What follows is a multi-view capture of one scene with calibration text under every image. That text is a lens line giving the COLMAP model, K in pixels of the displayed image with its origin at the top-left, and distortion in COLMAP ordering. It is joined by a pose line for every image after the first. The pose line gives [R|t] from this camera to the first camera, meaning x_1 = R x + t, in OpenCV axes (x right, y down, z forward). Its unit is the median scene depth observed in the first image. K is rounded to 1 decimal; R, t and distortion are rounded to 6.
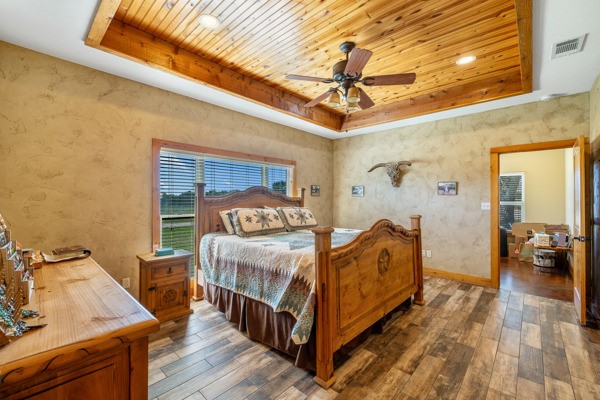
lens RADIAL K [[254.7, 0, 300.2], [0, 254.7, 198.3], [0, 0, 1]] dist [-0.000537, -0.000078]
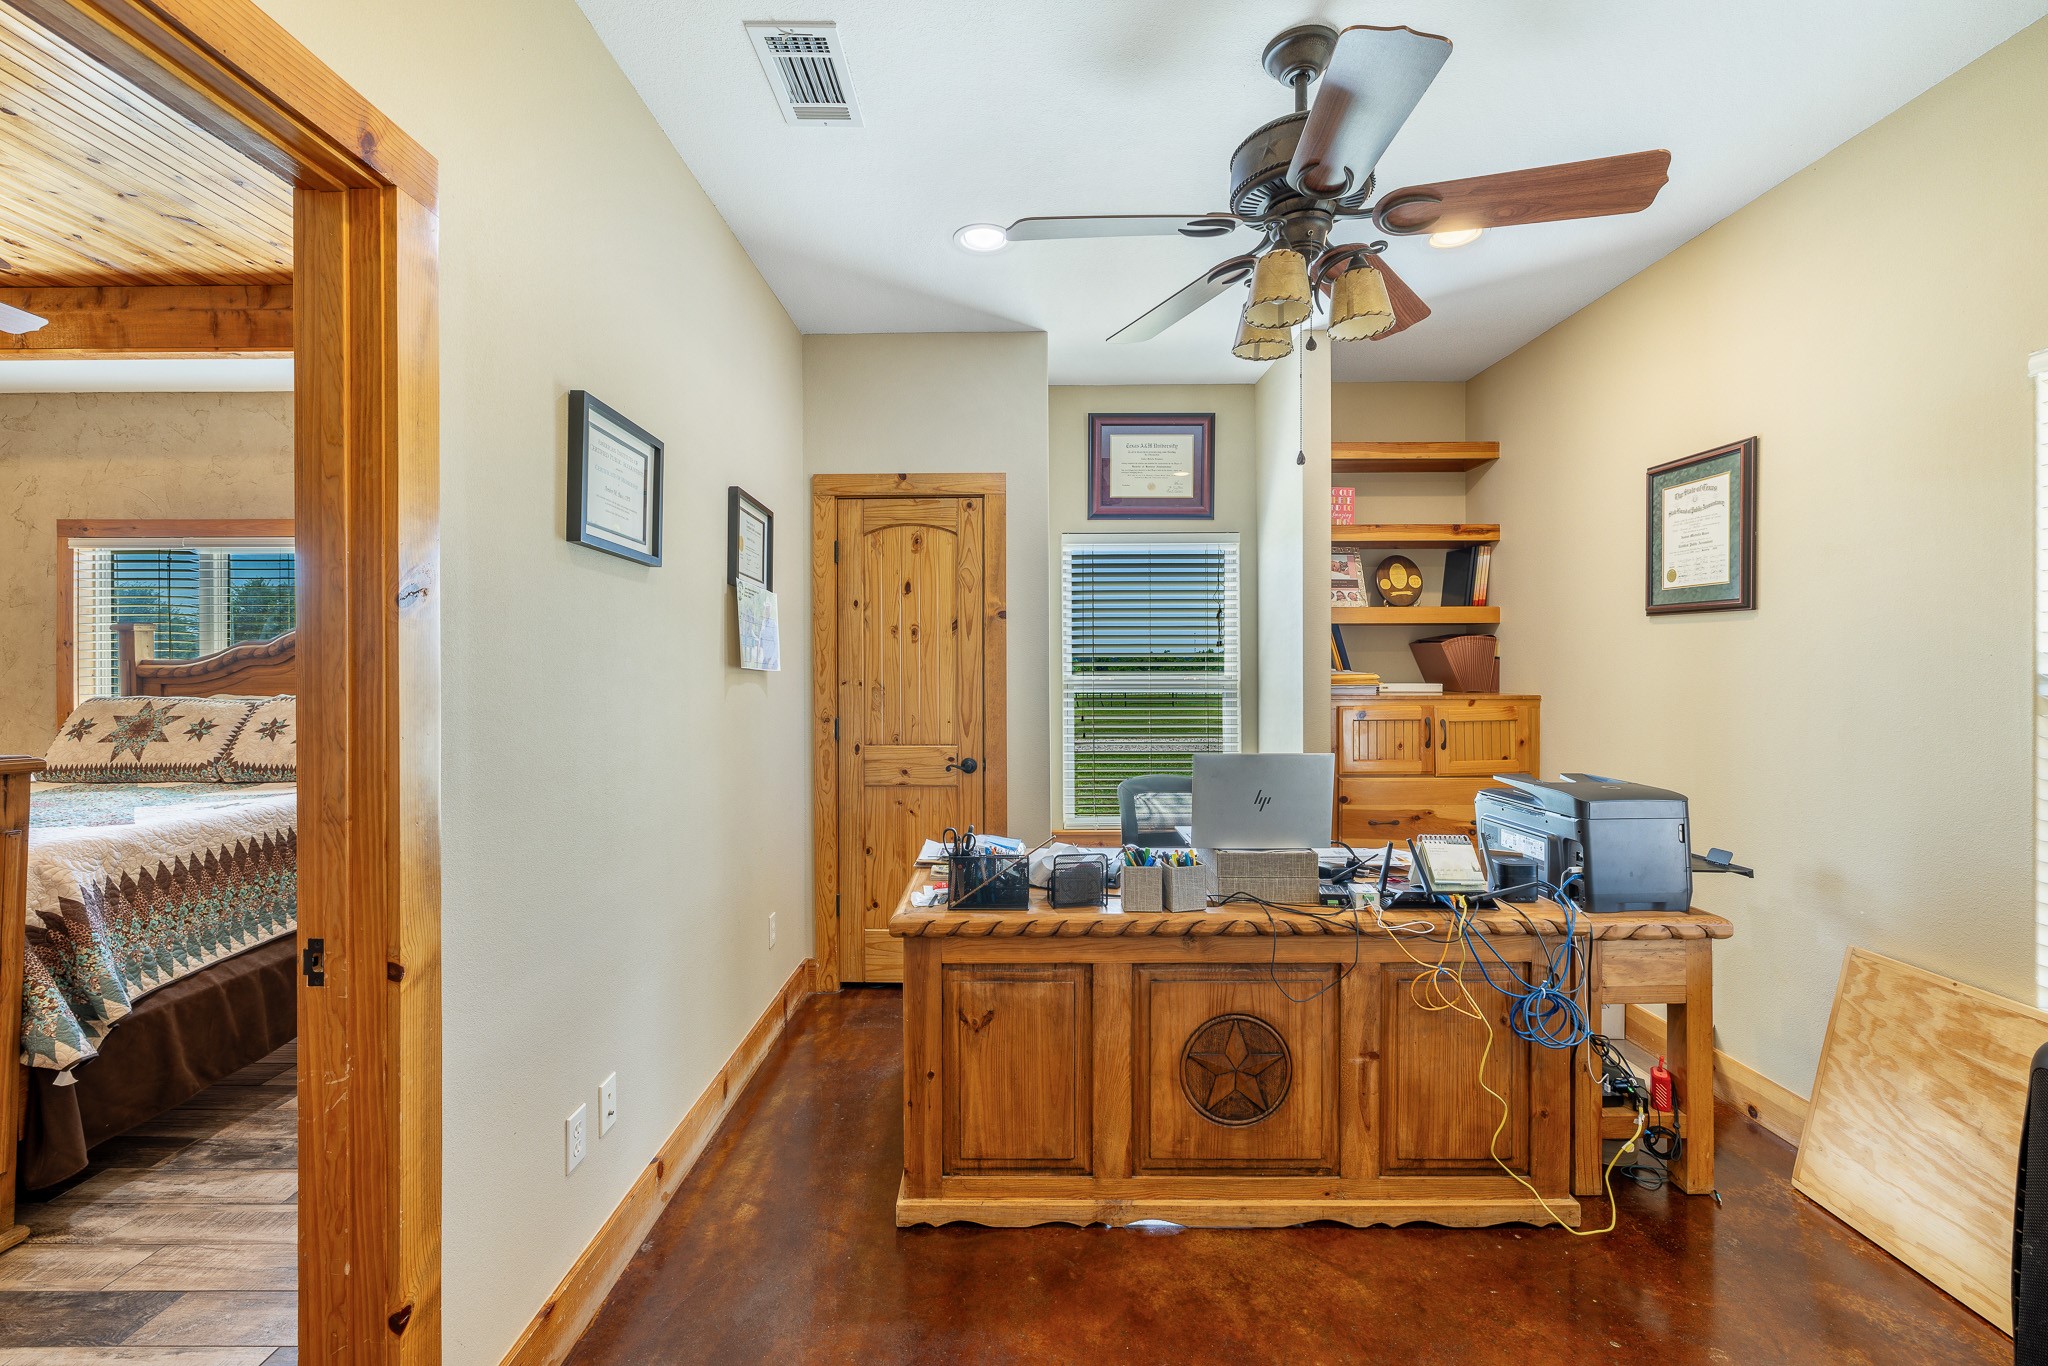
lens RADIAL K [[869.2, 0, 1020.7], [0, 869.2, 673.6], [0, 0, 1]] dist [-0.000537, -0.000078]
pose [[0.670650, 0.005680, -0.741752, 1.398619], [0.000300, 0.999969, 0.007928, 0.002064], [0.741774, -0.005539, 0.670627, 1.126650]]
